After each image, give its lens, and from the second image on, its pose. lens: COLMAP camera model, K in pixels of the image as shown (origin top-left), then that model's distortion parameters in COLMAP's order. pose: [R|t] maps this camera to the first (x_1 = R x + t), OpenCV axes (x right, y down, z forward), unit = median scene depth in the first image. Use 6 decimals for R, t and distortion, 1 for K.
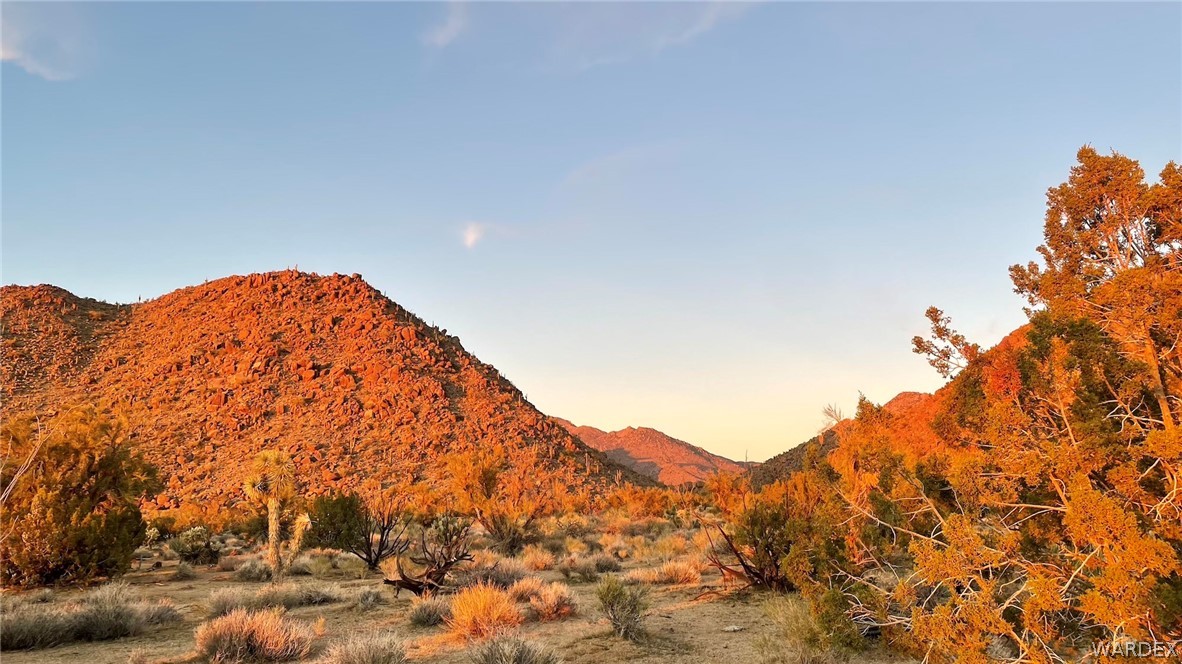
lens RADIAL K [[865.4, 0, 591.0], [0, 865.4, 332.0], [0, 0, 1]] dist [0.087597, -0.116551]
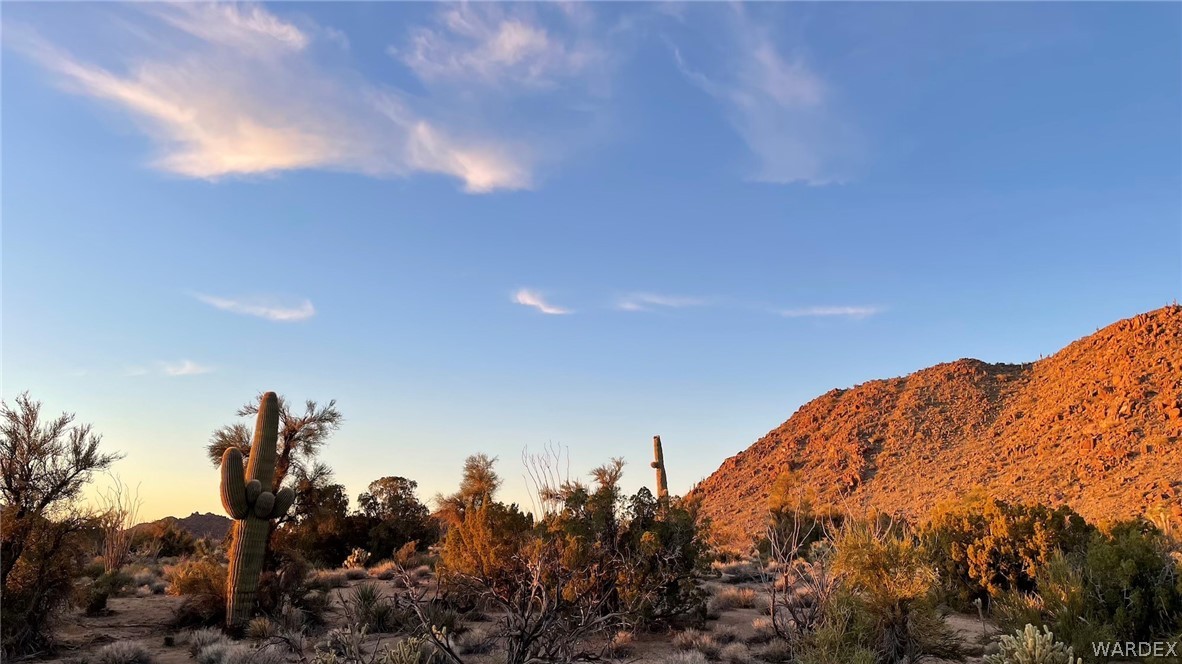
lens RADIAL K [[865.2, 0, 597.0], [0, 865.2, 337.0], [0, 0, 1]] dist [0.083406, -0.110974]
pose [[0.495171, -0.174686, -0.851053, 0.237600], [0.149570, 0.982092, -0.114559, -0.022789], [0.855824, -0.070566, 0.512431, -0.116274]]
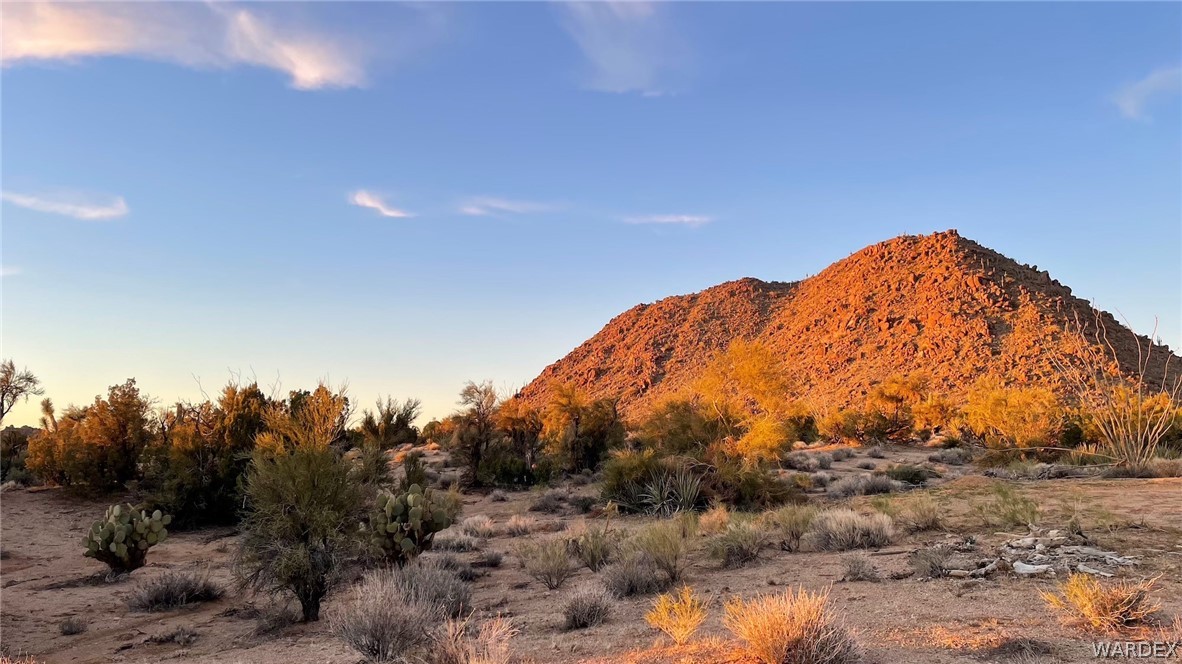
lens RADIAL K [[852.7, 0, 603.3], [0, 852.7, 352.1], [0, 0, 1]] dist [0.077501, -0.107122]
pose [[0.644561, -0.071365, -0.761215, 0.375983], [0.158383, 0.986500, 0.041625, -0.033417], [0.747968, -0.147393, 0.647162, -0.155140]]
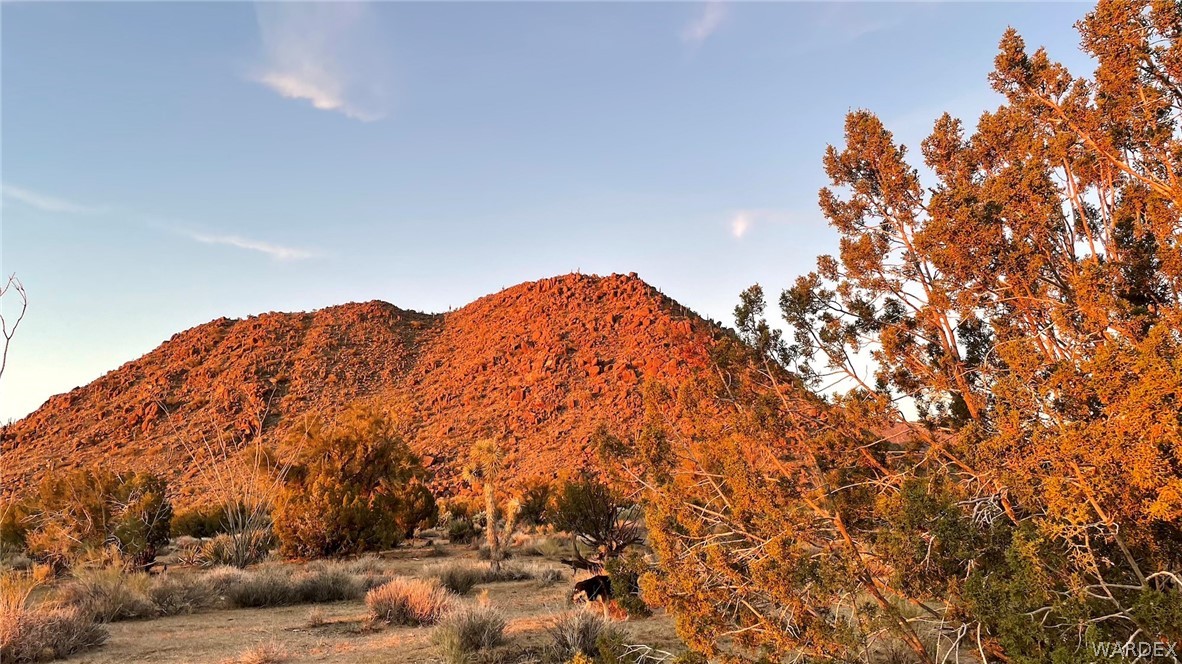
lens RADIAL K [[865.2, 0, 597.0], [0, 865.2, 337.0], [0, 0, 1]] dist [0.083406, -0.110974]
pose [[0.951229, -0.045694, -0.305084, 0.002372], [0.050464, 0.998696, 0.007762, 0.000058], [0.304332, -0.022779, 0.952294, -0.000007]]
